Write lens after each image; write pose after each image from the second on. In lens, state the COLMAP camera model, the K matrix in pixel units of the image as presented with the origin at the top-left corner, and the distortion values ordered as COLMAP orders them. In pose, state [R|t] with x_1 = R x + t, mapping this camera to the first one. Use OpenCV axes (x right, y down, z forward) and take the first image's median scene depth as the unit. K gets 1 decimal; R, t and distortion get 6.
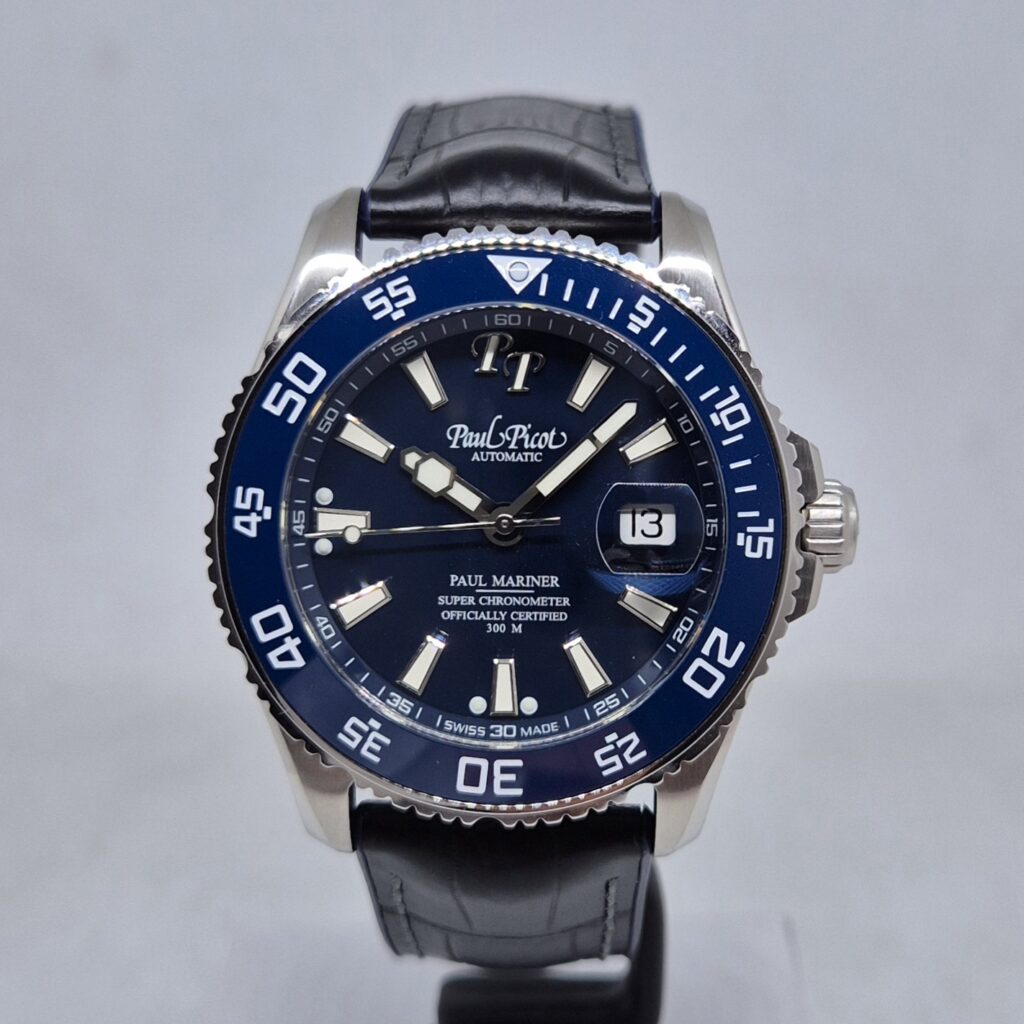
lens RADIAL K [[1965.6, 0, 590.5], [0, 1965.6, 463.9], [0, 0, 1]] dist [-0.057559, 0.000000]
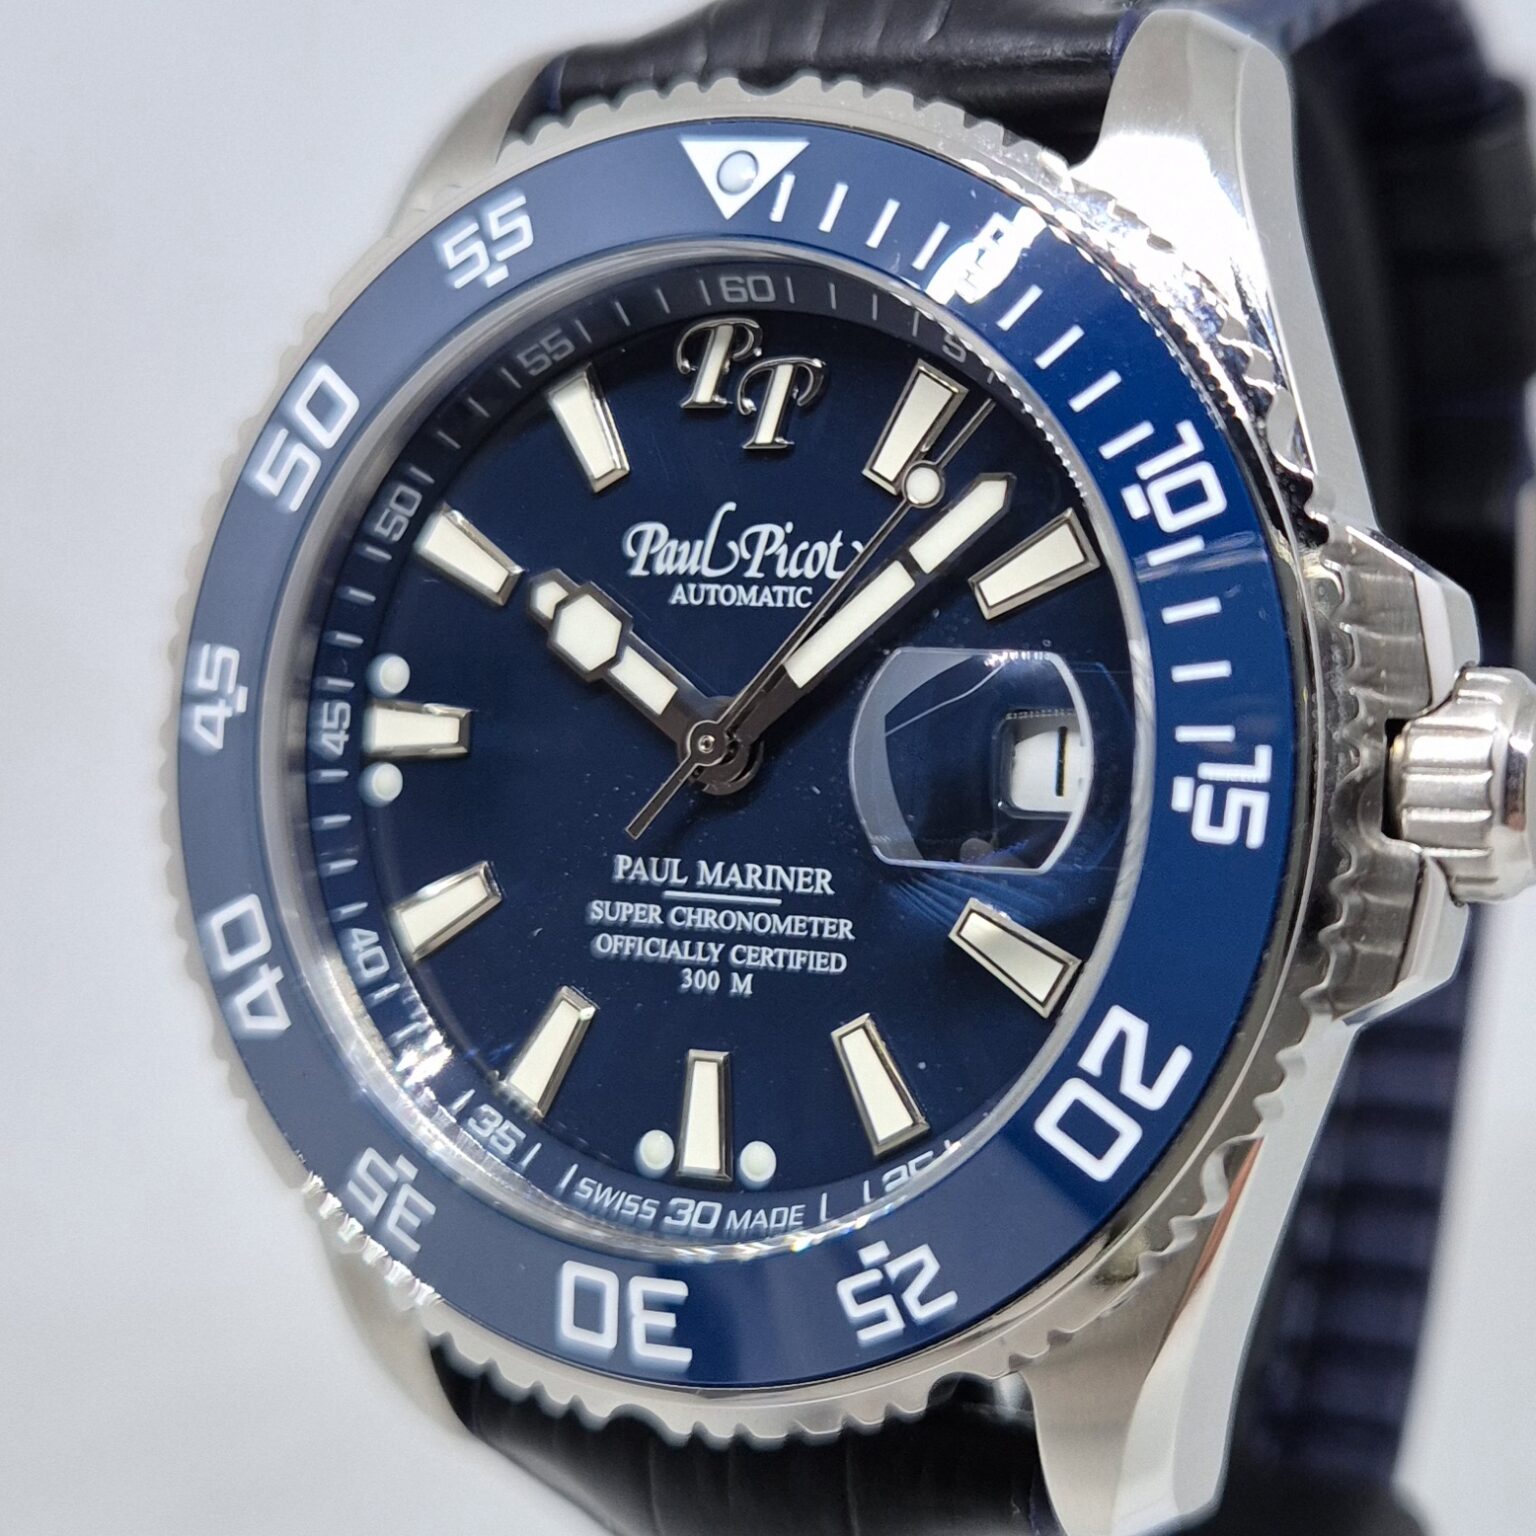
lens RADIAL K [[2948.4, 0, 1005.9], [0, 2948.4, 637.6], [0, 0, 1]] dist [-0.057559, 0.000000]
pose [[0.914145, 0.016385, -0.405055, 0.288273], [-0.043203, 0.997430, -0.057156, 0.042188], [0.403078, 0.069748, 0.912504, 0.423016]]
